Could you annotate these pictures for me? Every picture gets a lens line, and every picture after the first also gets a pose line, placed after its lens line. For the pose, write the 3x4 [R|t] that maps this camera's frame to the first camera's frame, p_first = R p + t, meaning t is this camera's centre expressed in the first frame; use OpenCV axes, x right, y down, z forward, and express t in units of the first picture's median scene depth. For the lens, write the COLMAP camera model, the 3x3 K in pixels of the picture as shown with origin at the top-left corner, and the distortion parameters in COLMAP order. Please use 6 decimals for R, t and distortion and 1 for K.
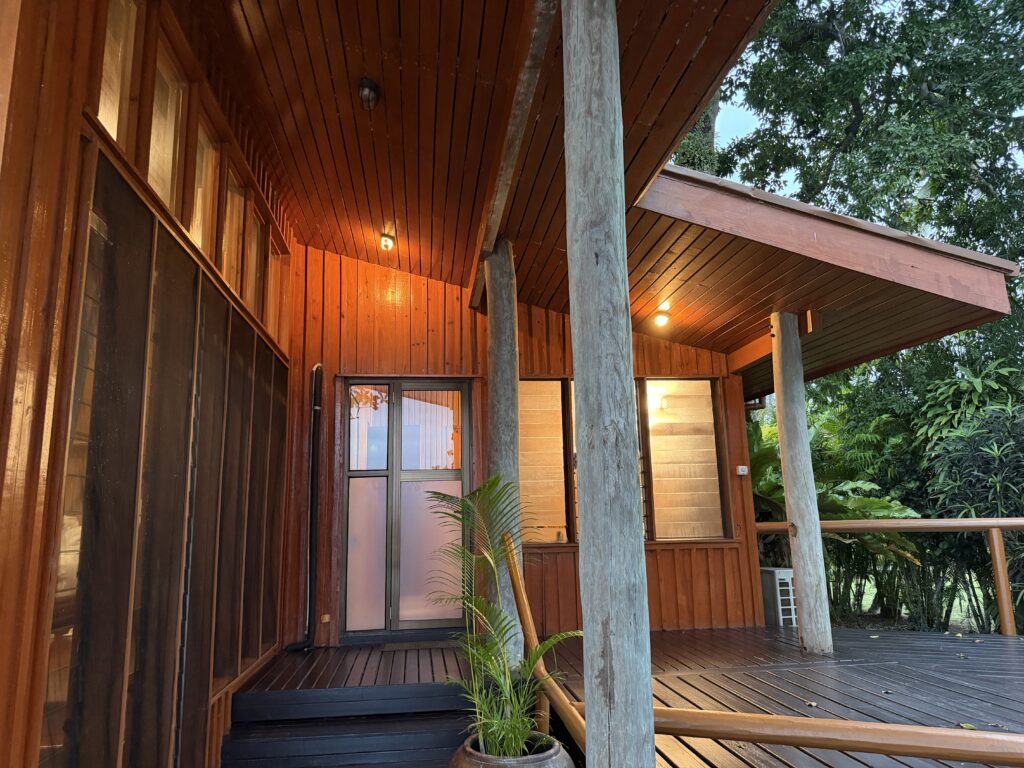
lens RADIAL K [[719.7, 0, 515.3], [0, 719.7, 385.2], [0, 0, 1]] dist [0.041335, -0.050747]
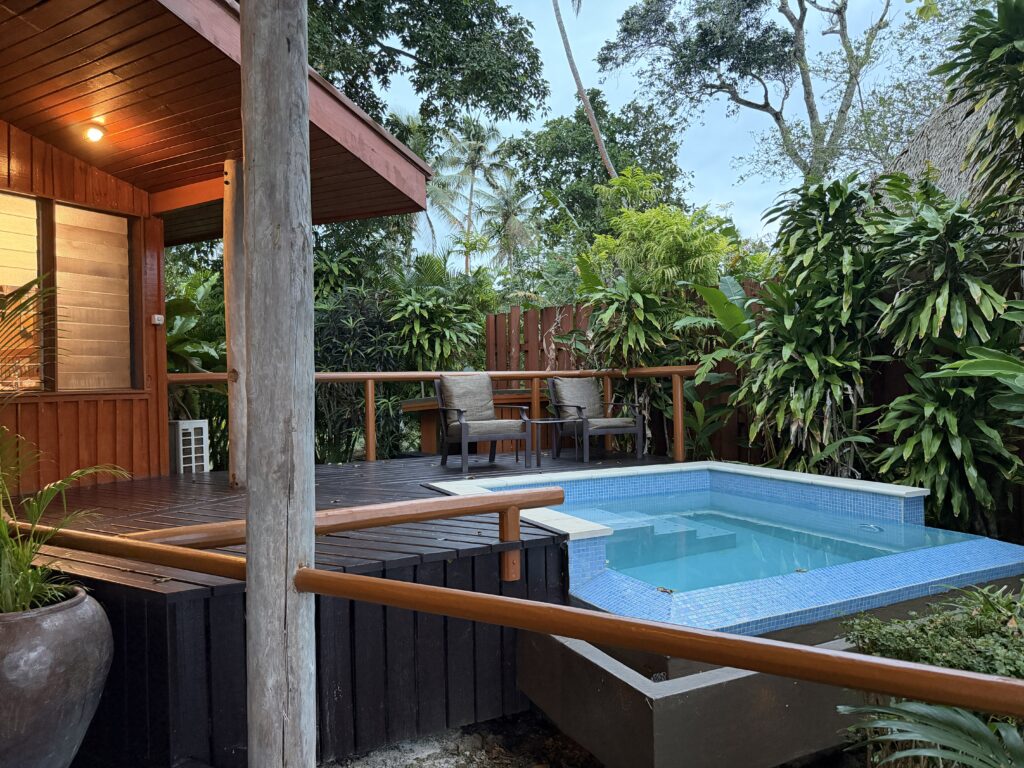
lens RADIAL K [[719.7, 0, 503.4], [0, 719.7, 392.7], [0, 0, 1]] dist [0.041335, -0.050747]
pose [[0.613488, 0.004853, 0.789689, -0.164458], [-0.144602, 0.983764, 0.106291, 0.045699], [-0.776352, -0.179399, 0.604230, 0.051191]]
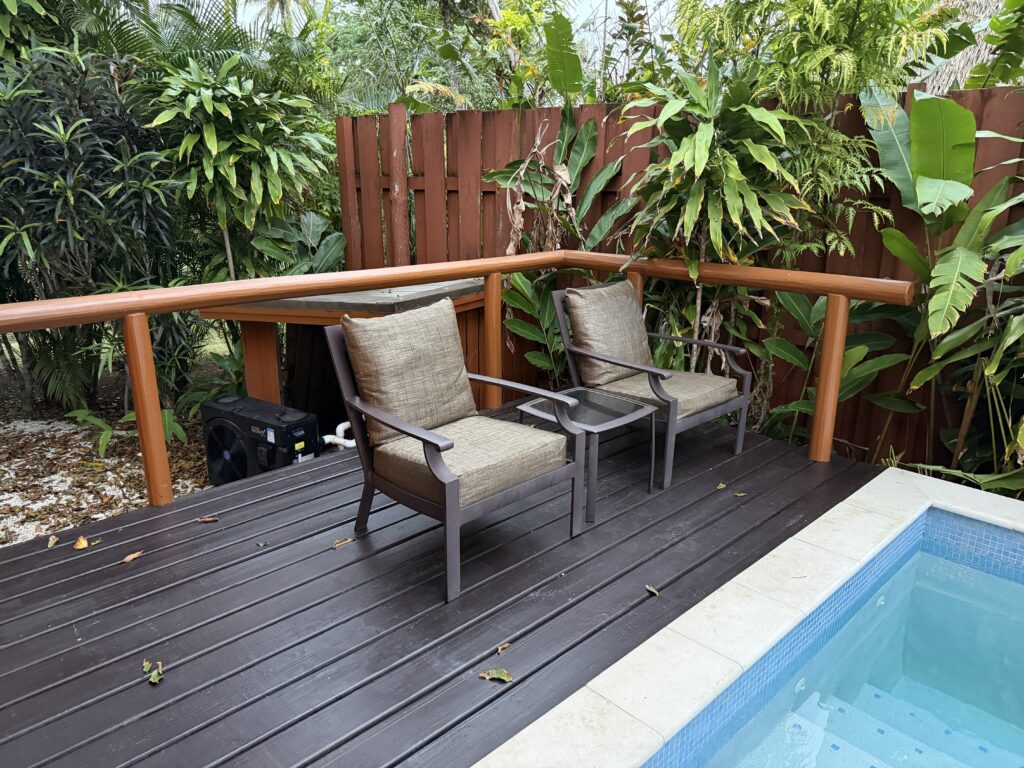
lens RADIAL K [[719.7, 0, 513.5], [0, 719.7, 411.0], [0, 0, 1]] dist [0.041335, -0.050747]
pose [[0.346849, -0.268837, 0.898567, 0.249632], [-0.182184, 0.920483, 0.345717, 0.036417], [-0.920057, -0.283616, 0.270291, 0.532371]]
